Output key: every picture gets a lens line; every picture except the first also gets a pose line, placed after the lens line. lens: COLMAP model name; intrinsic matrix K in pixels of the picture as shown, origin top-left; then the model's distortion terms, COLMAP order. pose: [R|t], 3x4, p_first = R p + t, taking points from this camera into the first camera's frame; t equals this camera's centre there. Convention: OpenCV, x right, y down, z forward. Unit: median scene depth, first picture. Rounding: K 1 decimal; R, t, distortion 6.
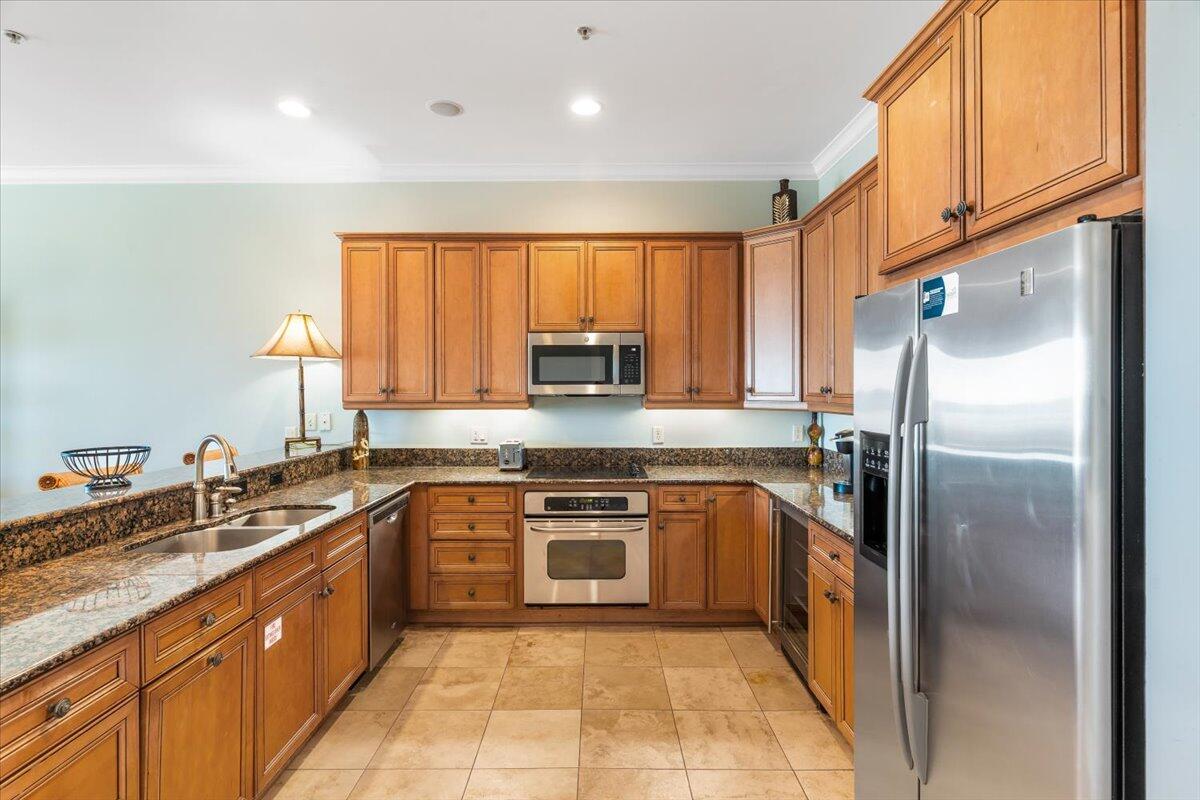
lens RADIAL K [[575.0, 0, 598.7], [0, 575.0, 392.9], [0, 0, 1]] dist [0.002481, -0.000377]
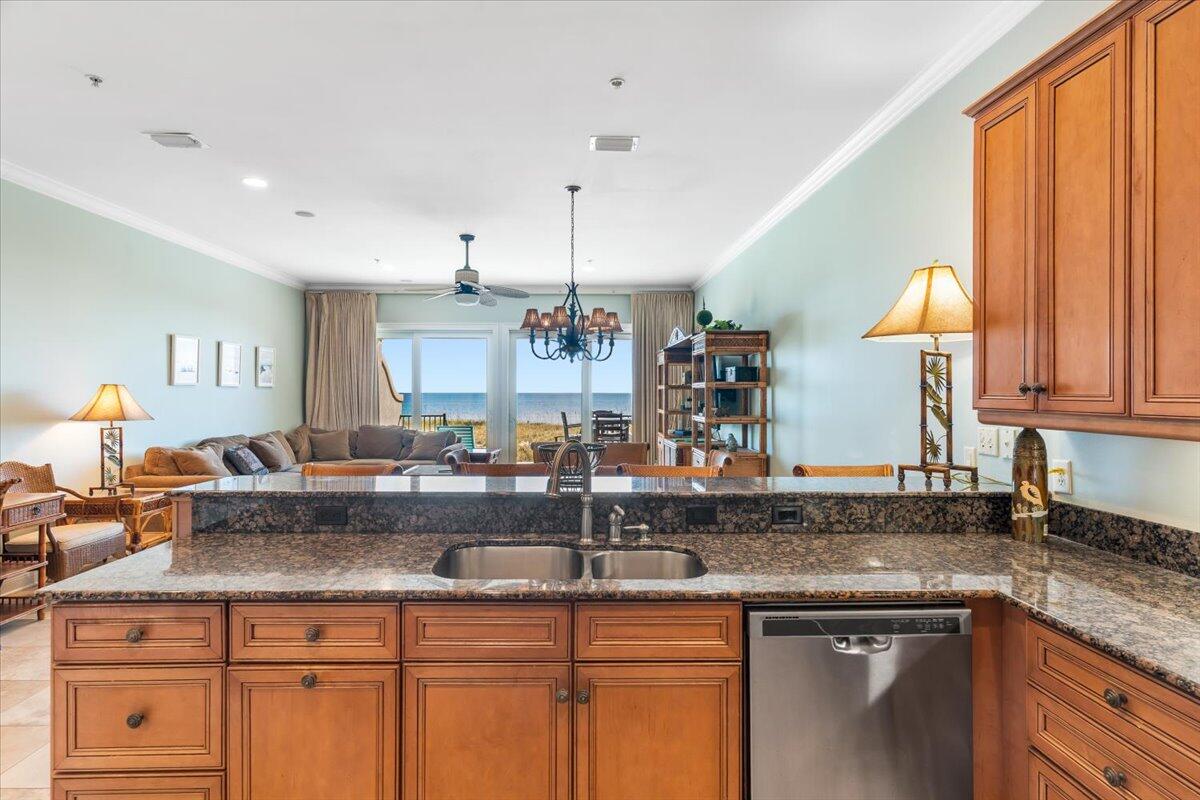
lens RADIAL K [[602.1, 0, 596.3], [0, 602.1, 389.0], [0, 0, 1]] dist [0.000399, 0.000162]
pose [[0.011801, 0.002715, -0.999927, 0.133922], [-0.004884, 0.999985, 0.002657, -0.003584], [0.999918, 0.004852, 0.011814, 0.638807]]
